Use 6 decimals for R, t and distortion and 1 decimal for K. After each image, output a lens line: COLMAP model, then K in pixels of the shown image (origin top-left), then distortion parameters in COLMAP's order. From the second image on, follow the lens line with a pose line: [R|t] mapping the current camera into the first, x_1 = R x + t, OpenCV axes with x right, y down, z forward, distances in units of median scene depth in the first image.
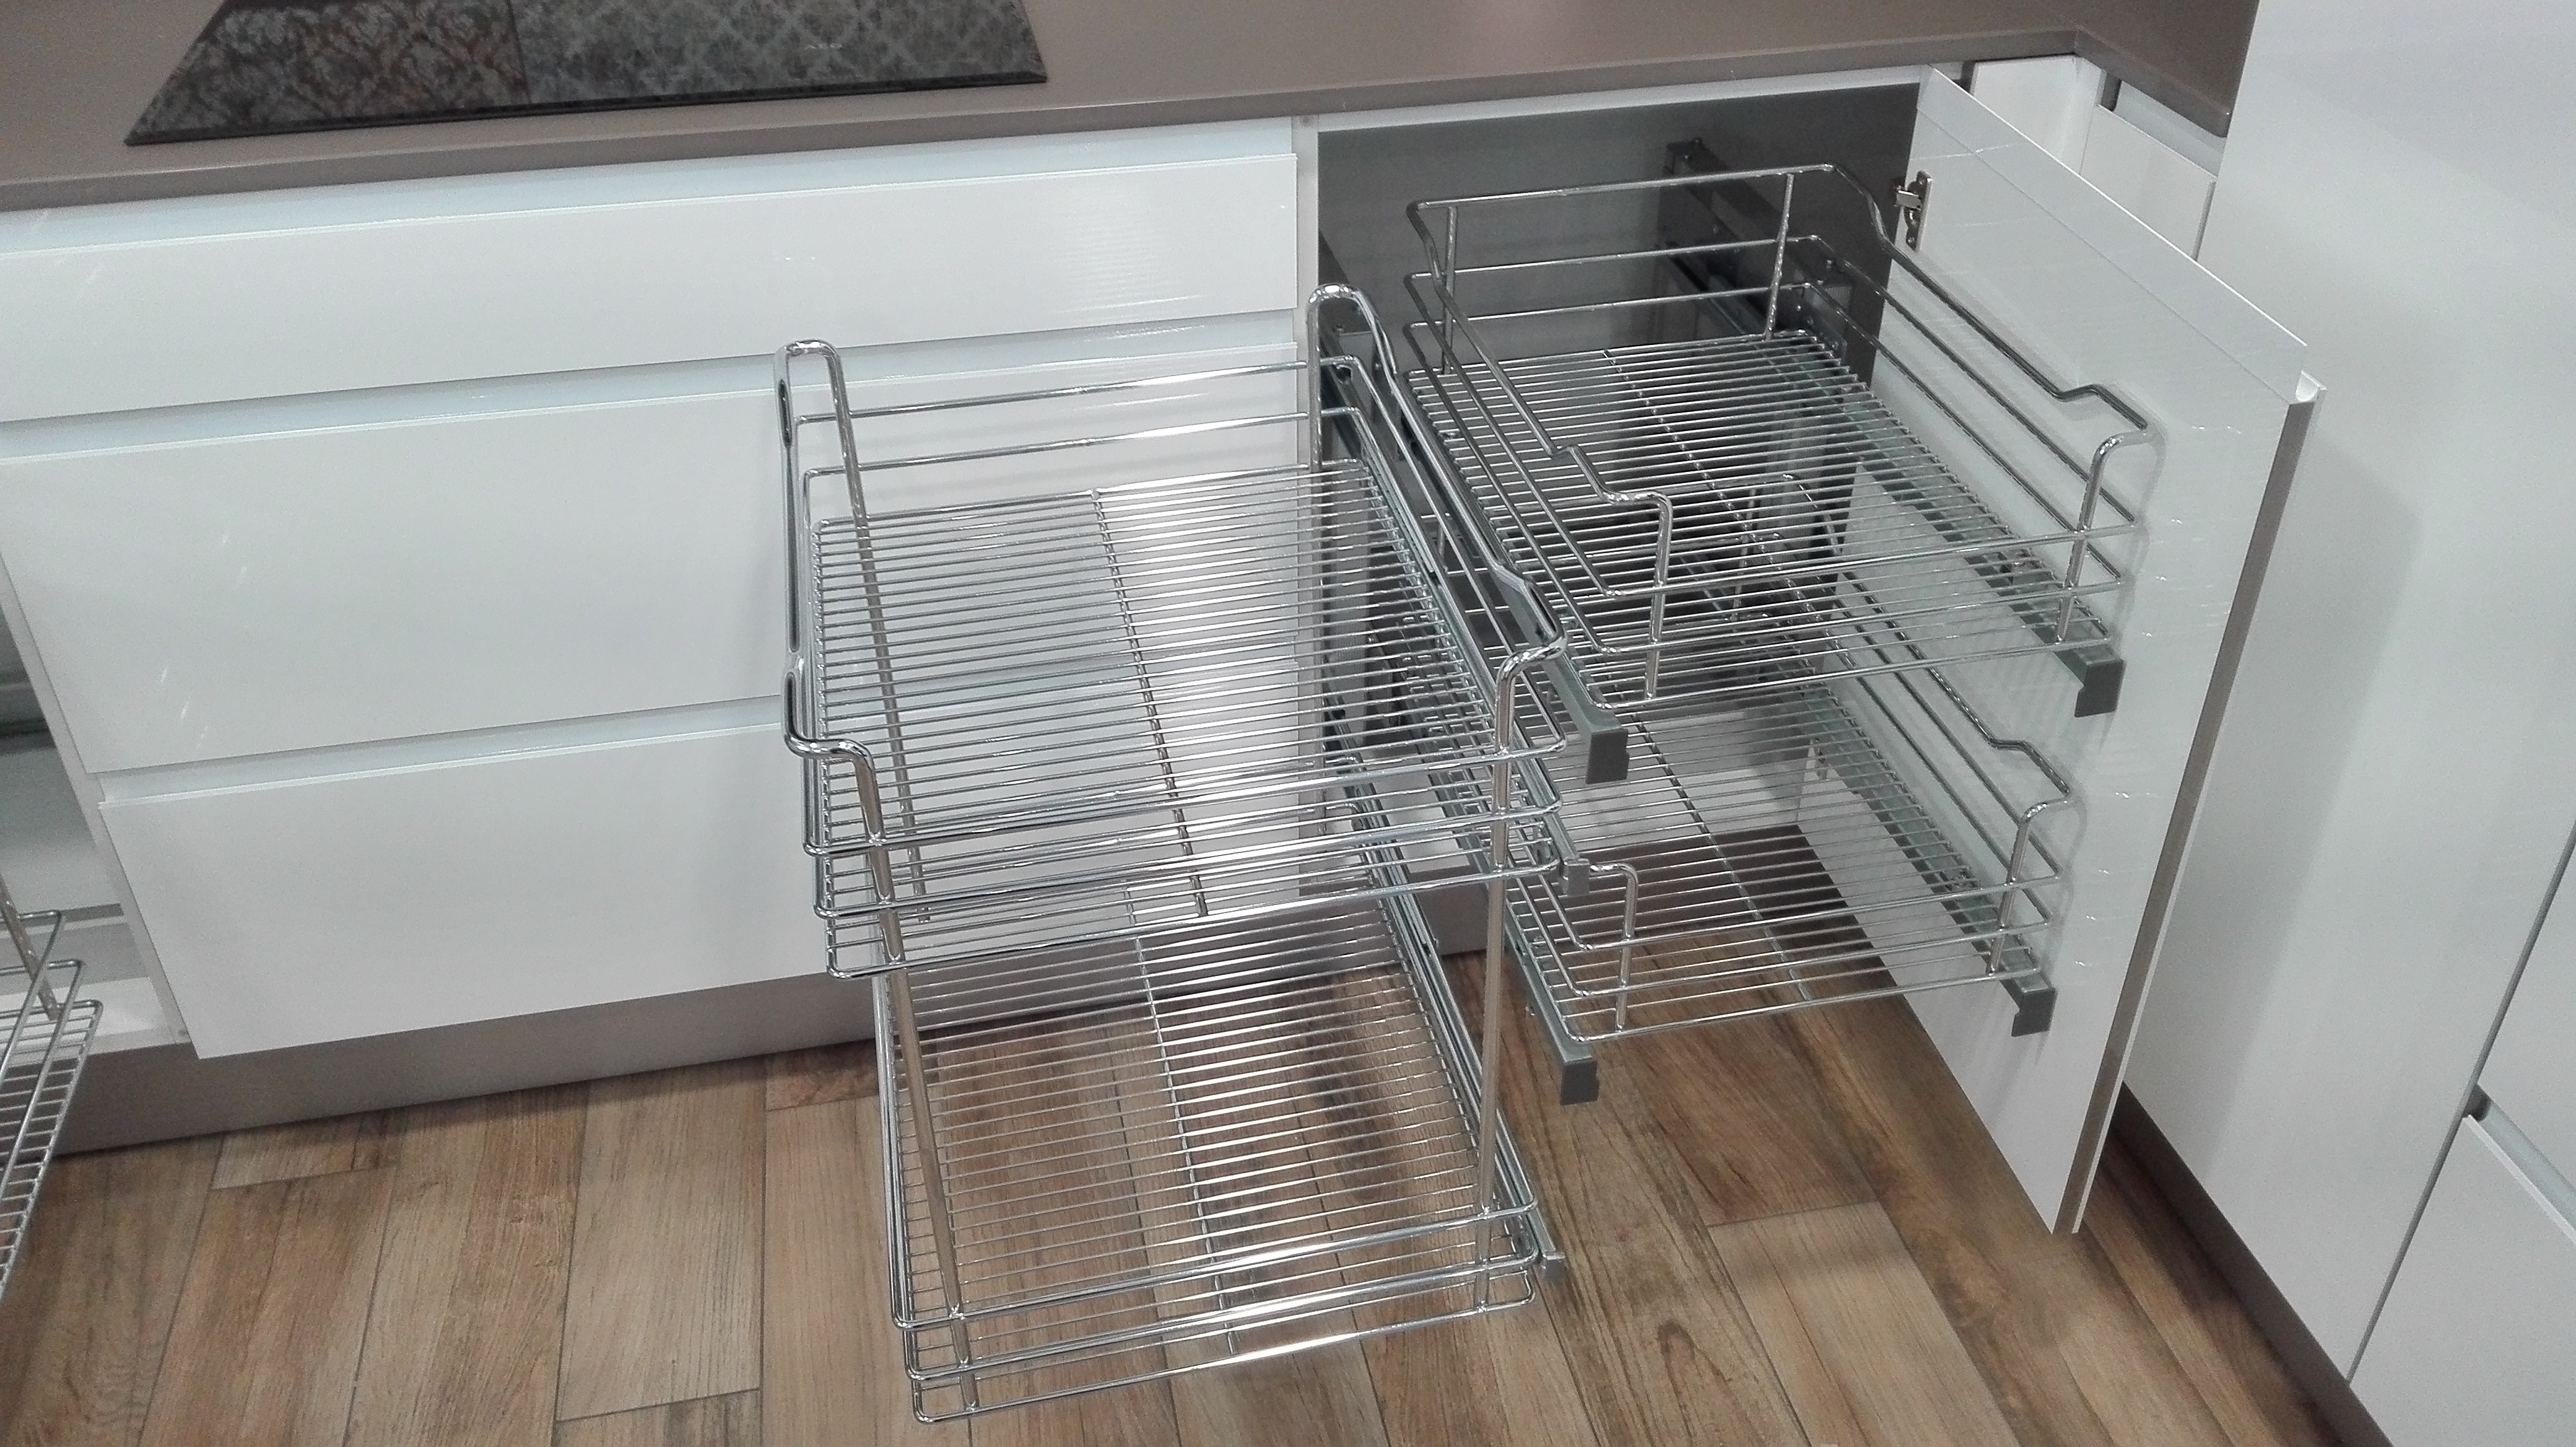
lens RADIAL K [[2096.1, 0, 1296.9], [0, 2096.1, 728.2], [0, 0, 1]] dist [0.088409, -0.179273]
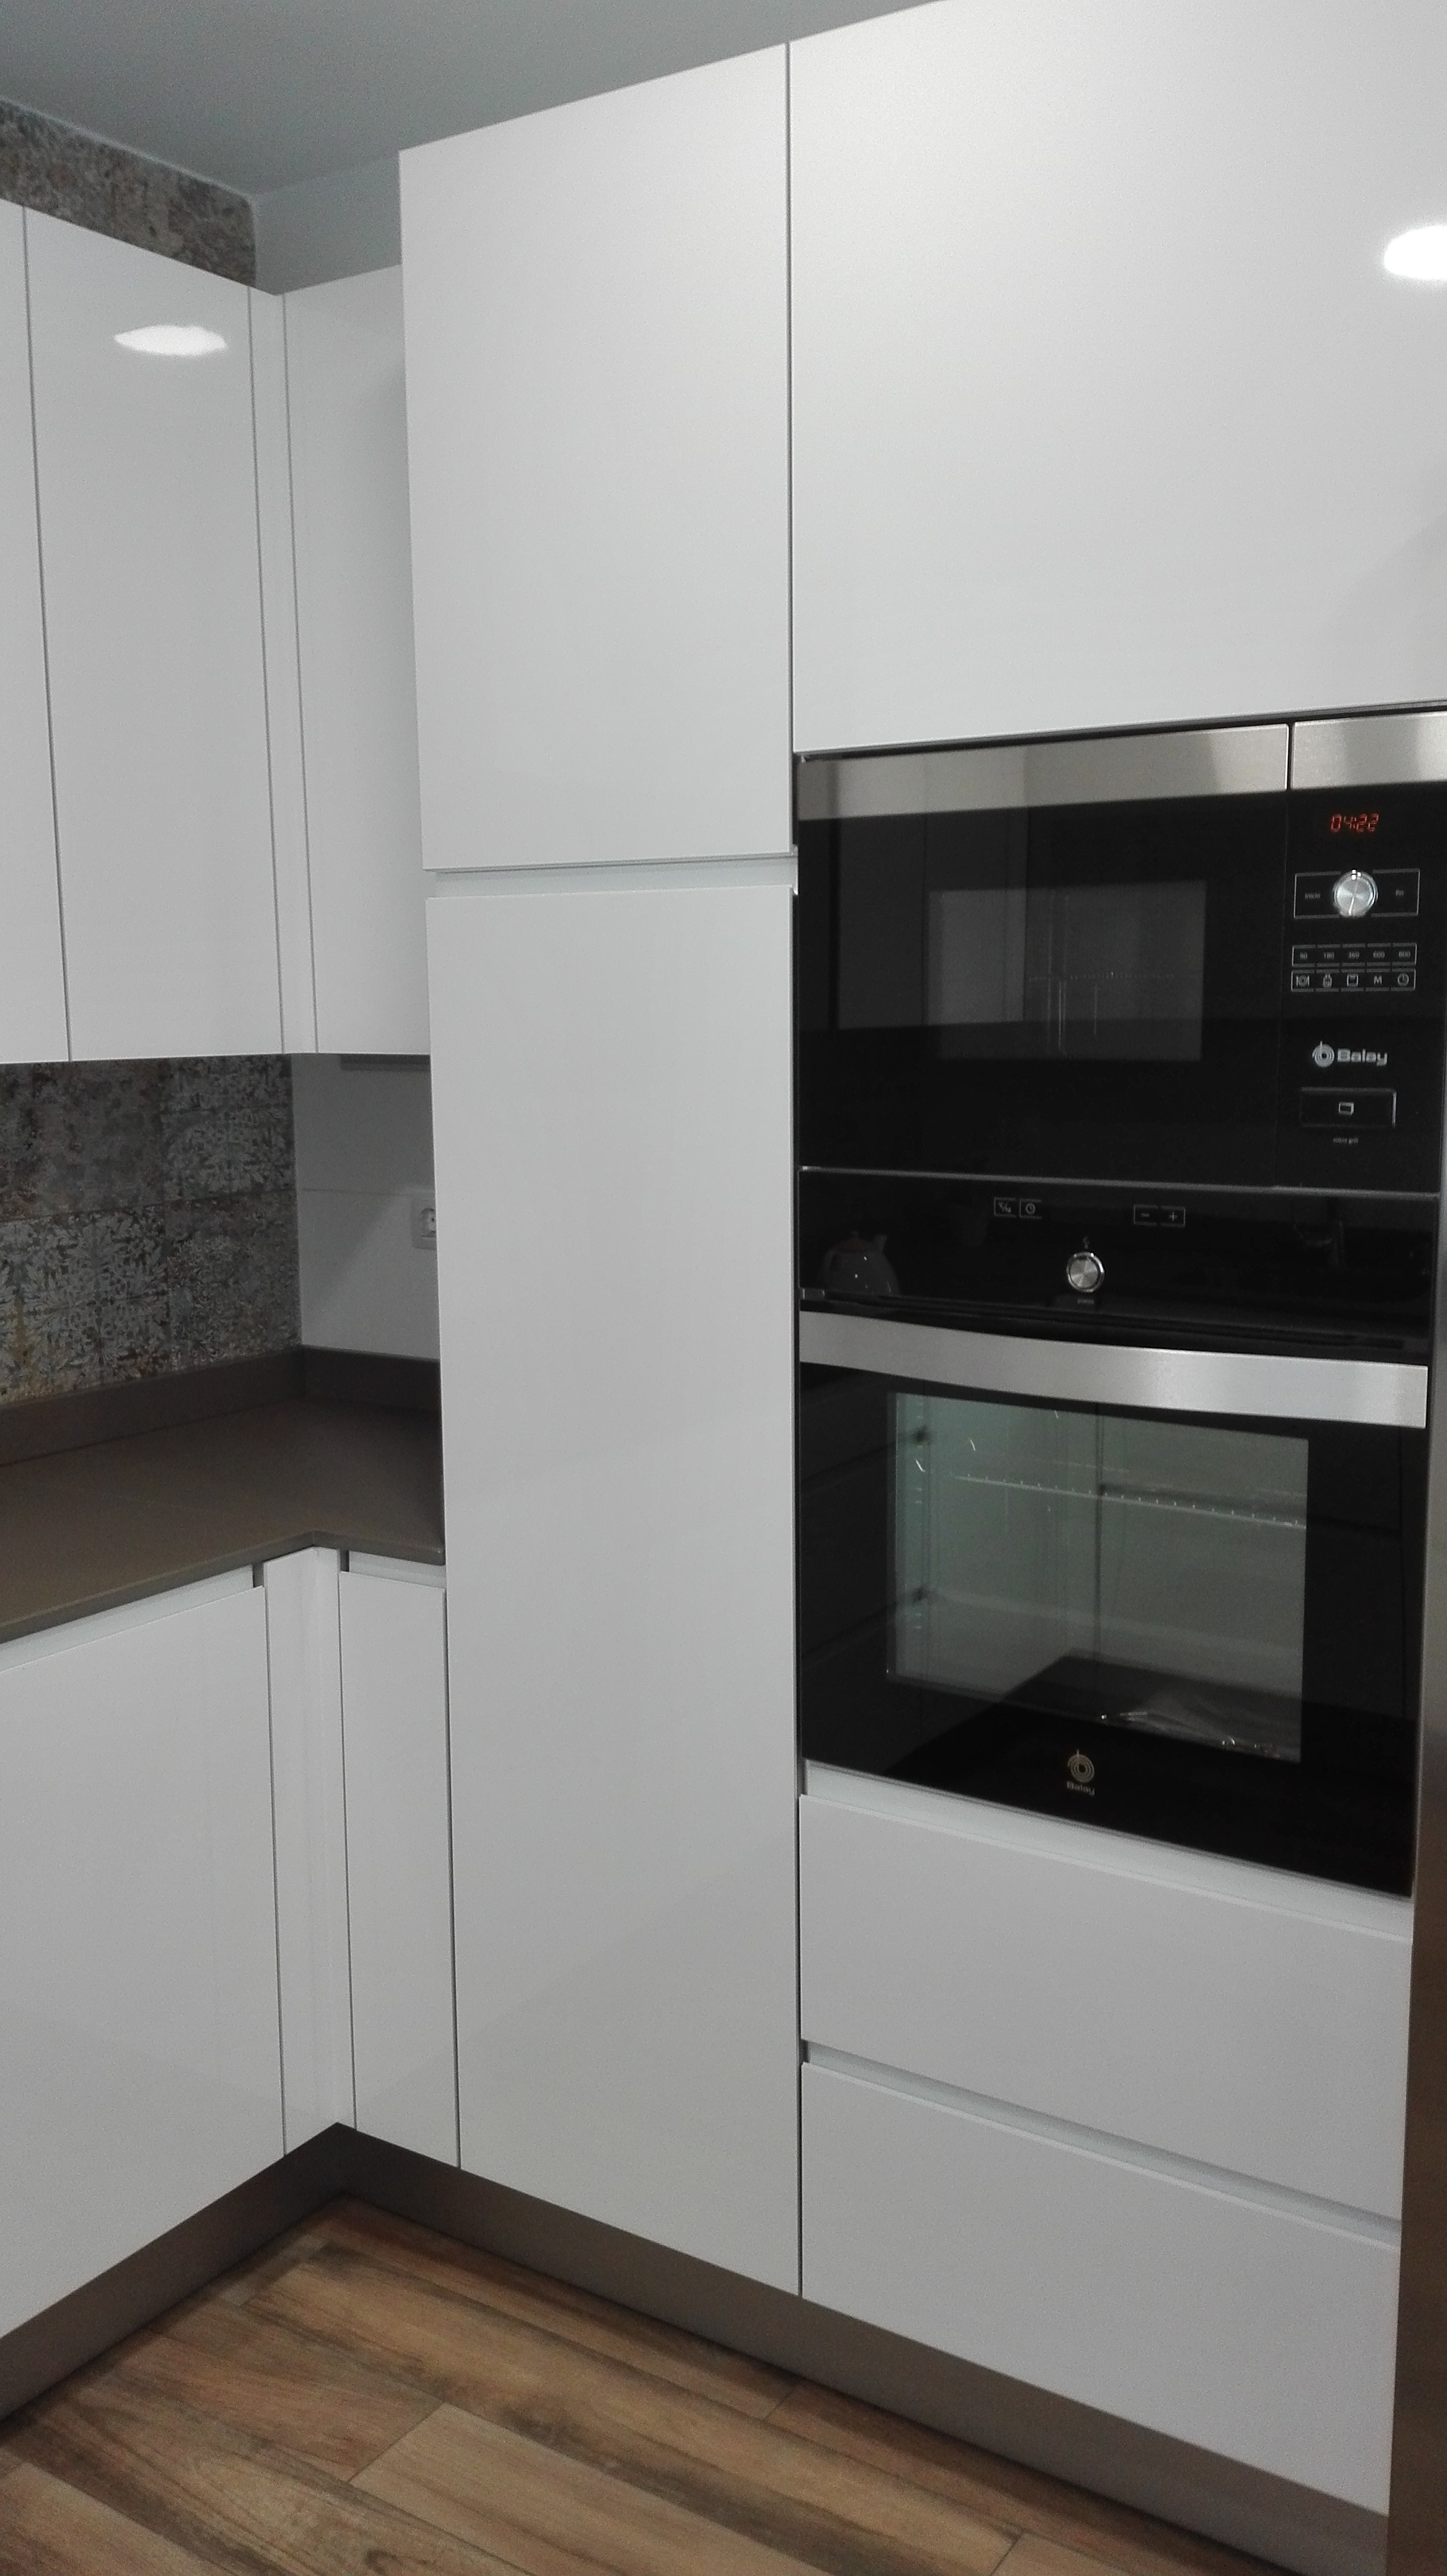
lens RADIAL K [[2096.1, 0, 797.3], [0, 2096.1, 1290.5], [0, 0, 1]] dist [0.088409, -0.179273]
pose [[0.680467, -0.096763, 0.726362, -0.438658], [0.416224, 0.866855, -0.274445, 0.082199], [-0.603094, 0.489080, 0.630141, -0.251966]]
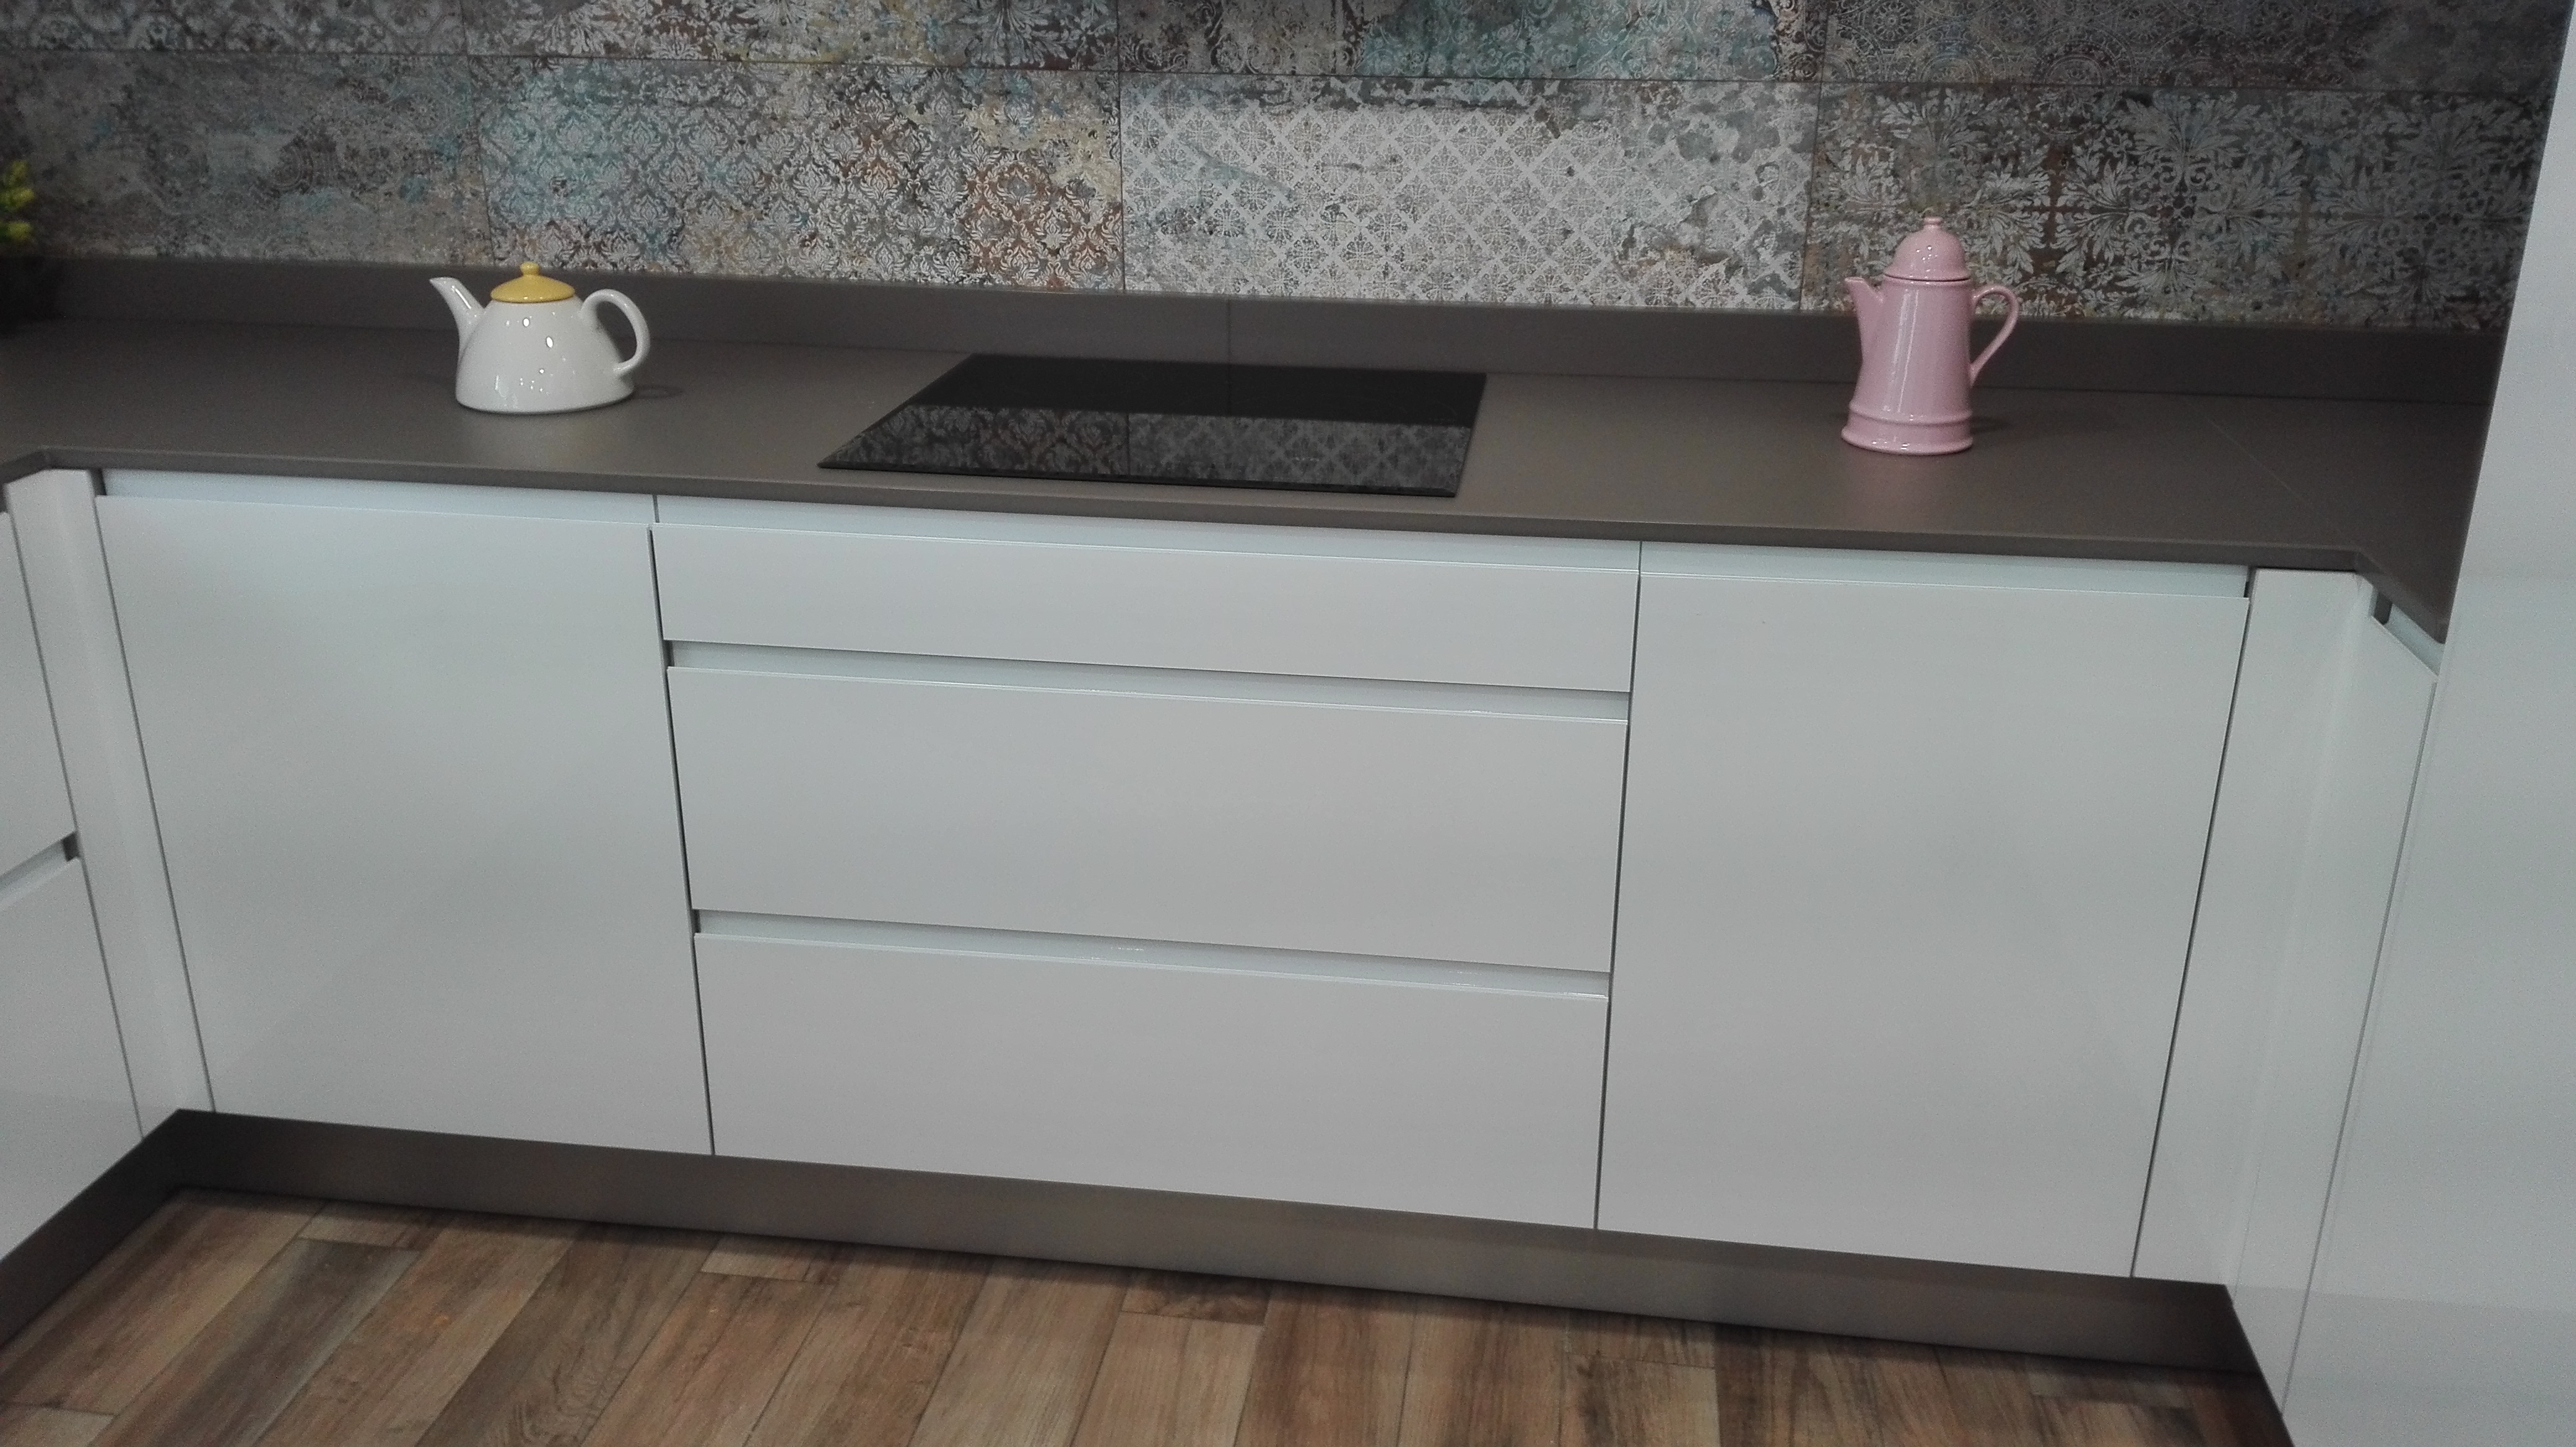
lens RADIAL K [[2096.1, 0, 1296.9], [0, 2096.1, 728.2], [0, 0, 1]] dist [0.088409, -0.179273]
pose [[0.941463, 0.134481, -0.309131, 0.167911], [-0.201355, 0.959769, -0.195703, 0.082434], [0.270376, 0.246492, 0.930666, -0.156812]]
